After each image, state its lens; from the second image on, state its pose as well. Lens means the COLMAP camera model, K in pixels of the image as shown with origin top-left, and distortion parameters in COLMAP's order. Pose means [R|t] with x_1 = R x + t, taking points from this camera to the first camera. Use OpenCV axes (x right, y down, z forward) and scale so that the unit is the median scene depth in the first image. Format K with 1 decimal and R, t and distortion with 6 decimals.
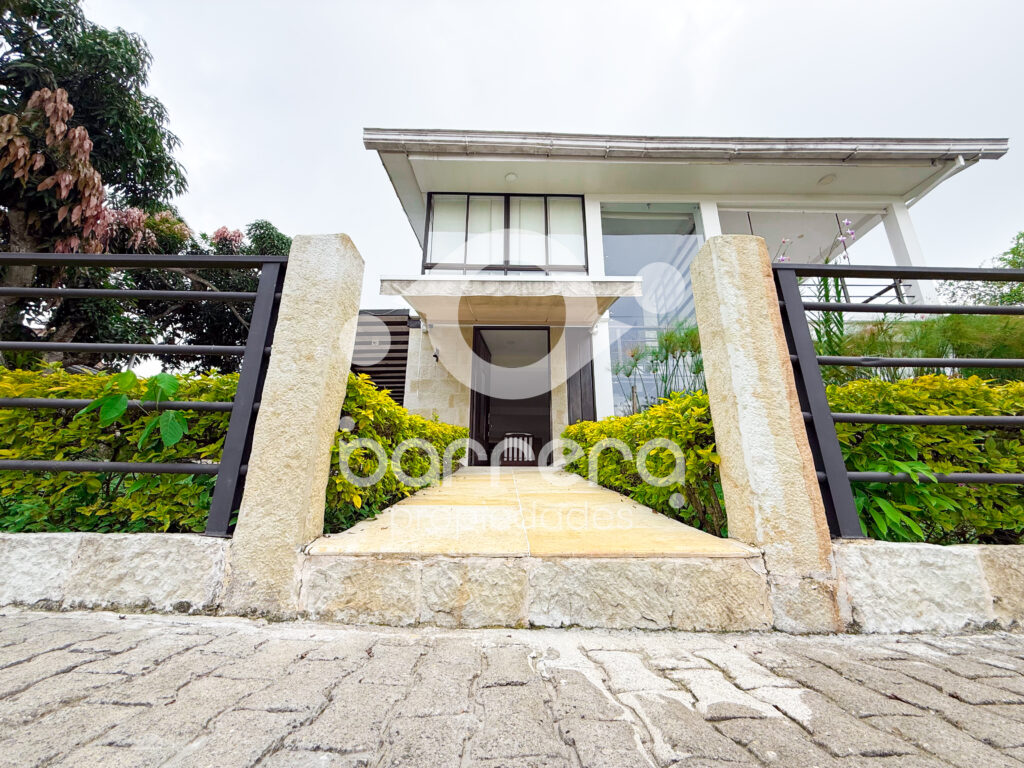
lens RADIAL K [[408.2, 0, 509.0], [0, 408.2, 384.8], [0, 0, 1]] dist [0.001025, 0.000124]
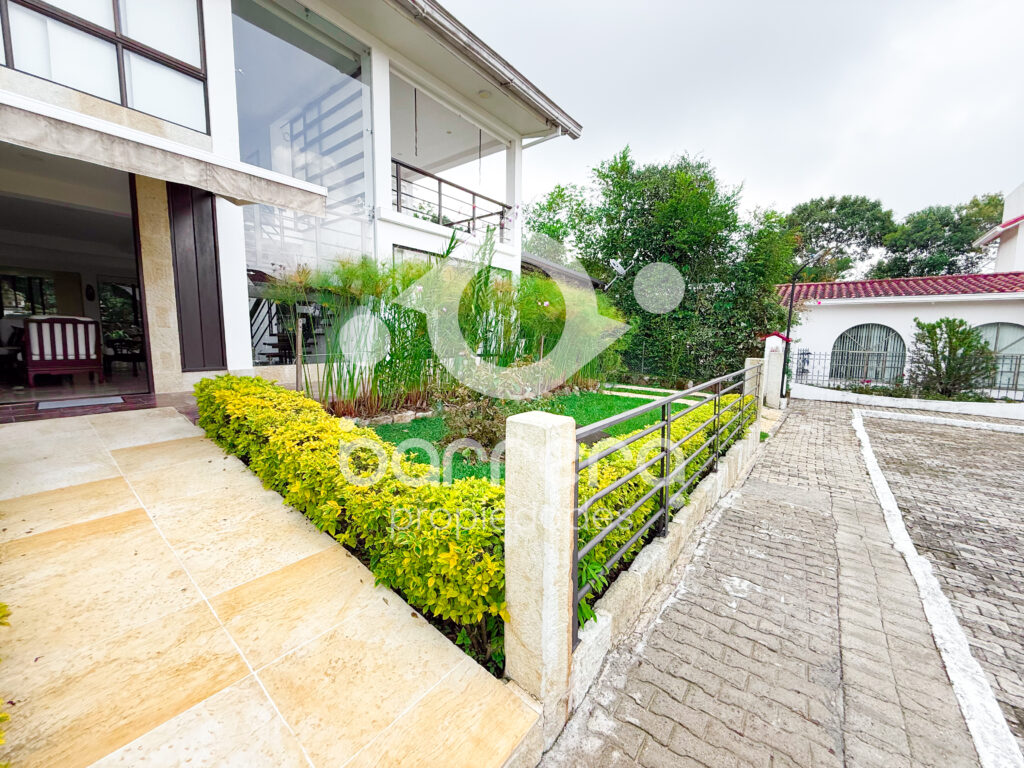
lens RADIAL K [[408.7, 0, 511.9], [0, 408.7, 385.9], [0, 0, 1]] dist [0.000124, -0.000090]
pose [[0.612487, -0.092386, 0.785064, -0.063071], [-0.239447, 0.924803, 0.295642, -0.150080], [-0.753343, -0.369058, 0.544308, 0.121242]]
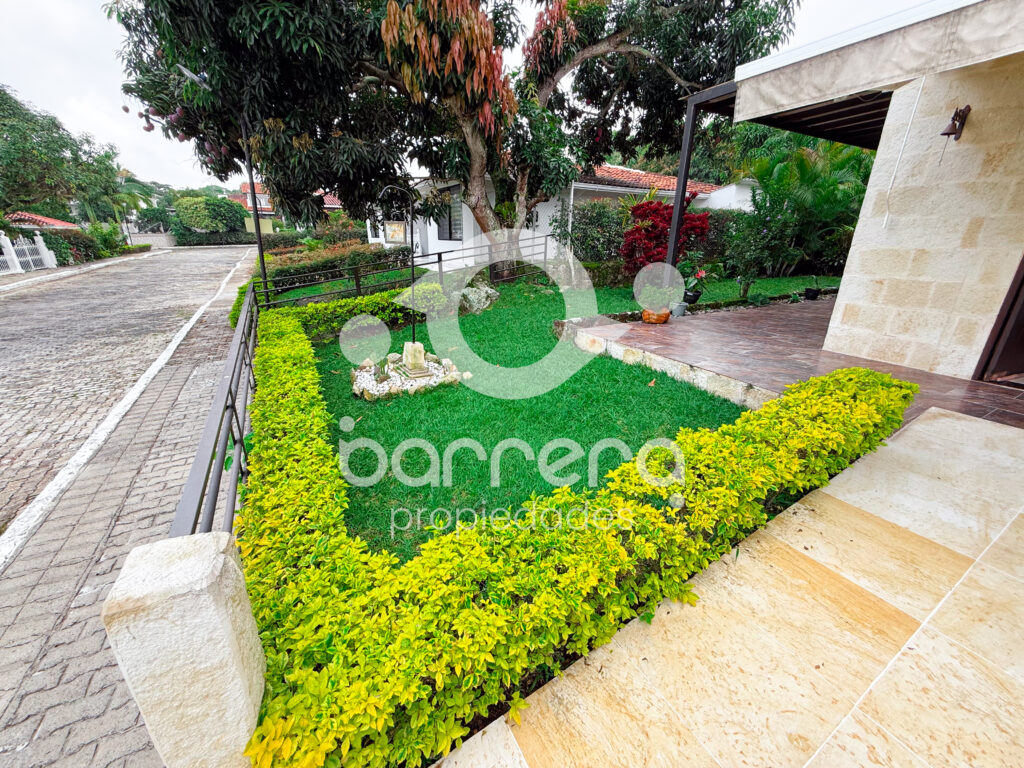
lens RADIAL K [[408.2, 0, 509.0], [0, 408.2, 384.8], [0, 0, 1]] dist [0.001025, 0.000124]
pose [[0.480739, 0.294703, -0.825857, 0.042937], [0.252797, 0.855262, 0.452351, -0.151436], [0.839633, -0.426237, 0.336658, 0.289807]]
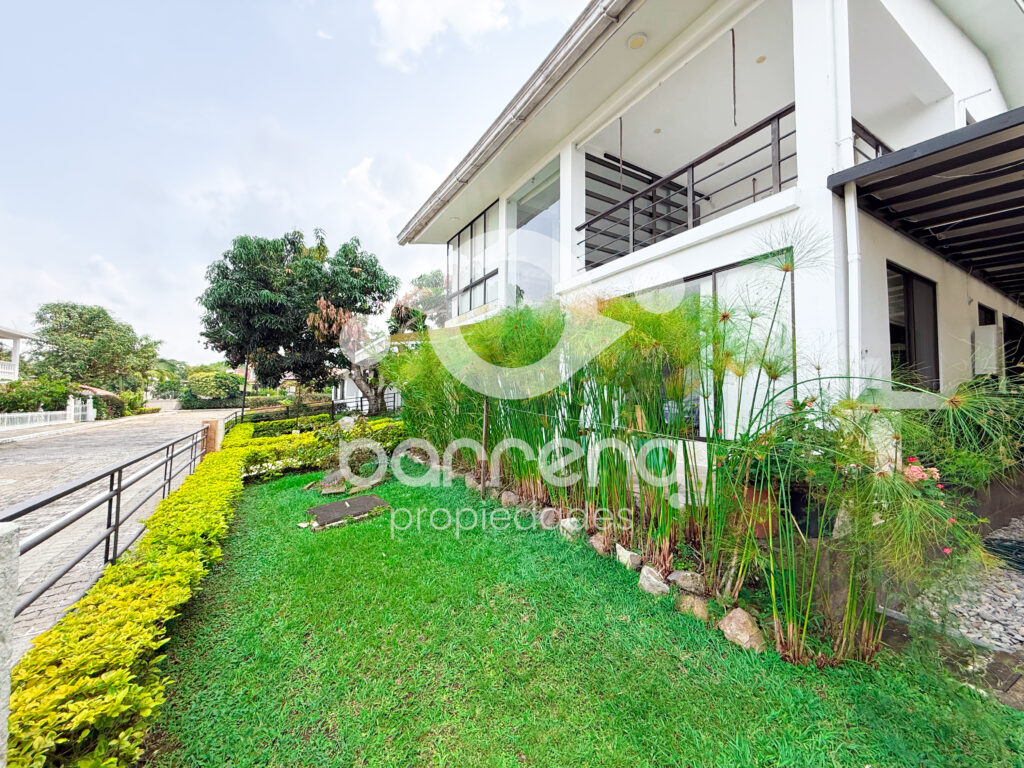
lens RADIAL K [[408.7, 0, 511.9], [0, 408.7, 385.9], [0, 0, 1]] dist [0.000124, -0.000090]
pose [[0.512659, -0.044696, -0.857428, 1.309371], [0.251938, 0.962515, 0.100460, -0.066793], [0.820798, -0.267520, 0.504702, 0.340866]]
